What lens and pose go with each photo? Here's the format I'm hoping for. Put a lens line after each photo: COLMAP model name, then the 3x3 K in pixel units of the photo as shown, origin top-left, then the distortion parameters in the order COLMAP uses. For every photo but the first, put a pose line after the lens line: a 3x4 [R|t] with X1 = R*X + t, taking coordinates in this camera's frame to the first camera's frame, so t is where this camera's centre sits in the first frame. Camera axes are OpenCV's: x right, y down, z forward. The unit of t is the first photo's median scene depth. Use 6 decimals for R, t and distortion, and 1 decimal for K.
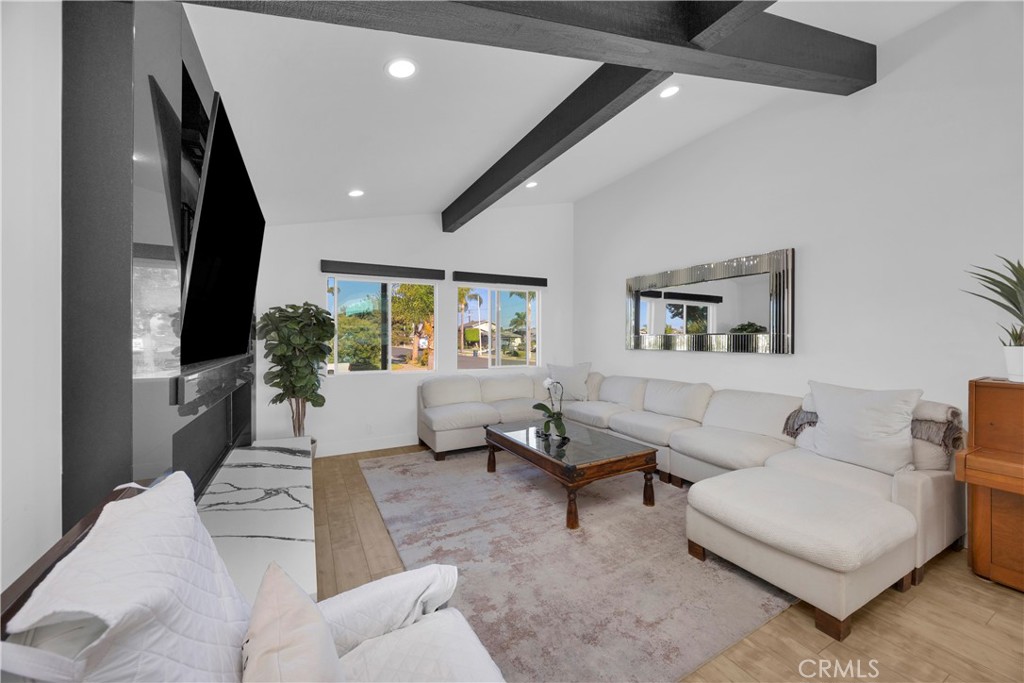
lens RADIAL K [[390.6, 0, 513.1], [0, 390.6, 339.6], [0, 0, 1]] dist [0.001383, 0.000178]
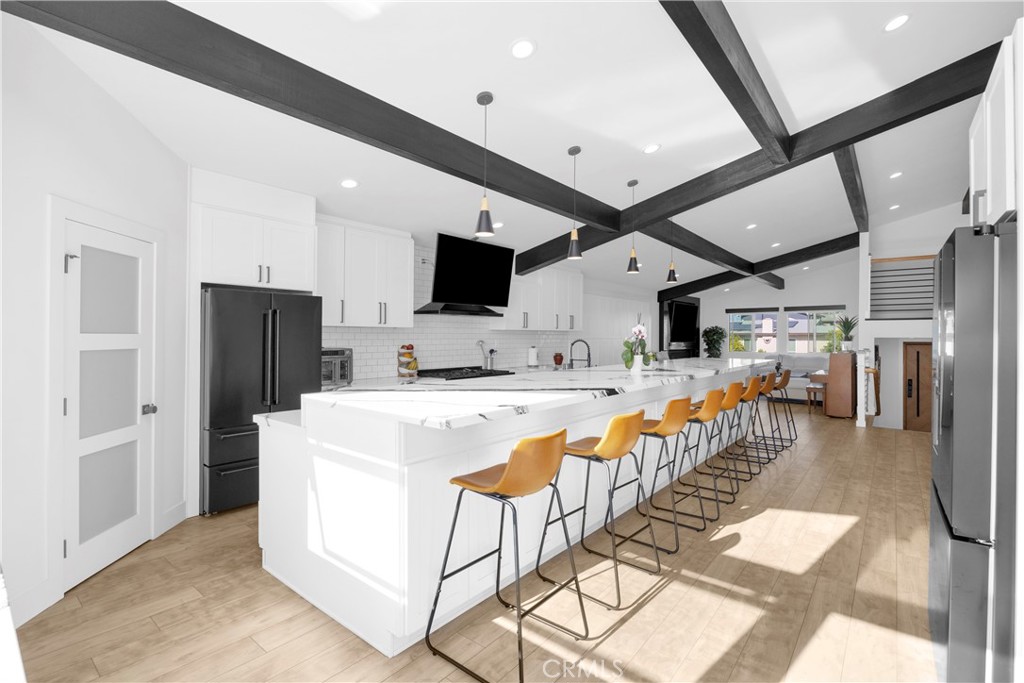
lens RADIAL K [[473.7, 0, 512.7], [0, 473.7, 336.4], [0, 0, 1]] dist [-0.000773, 0.000228]
pose [[0.379360, 0.002223, -0.925247, 2.162518], [-0.008017, 0.999967, -0.000884, 0.003603], [0.925214, 0.007753, 0.379365, -1.759550]]
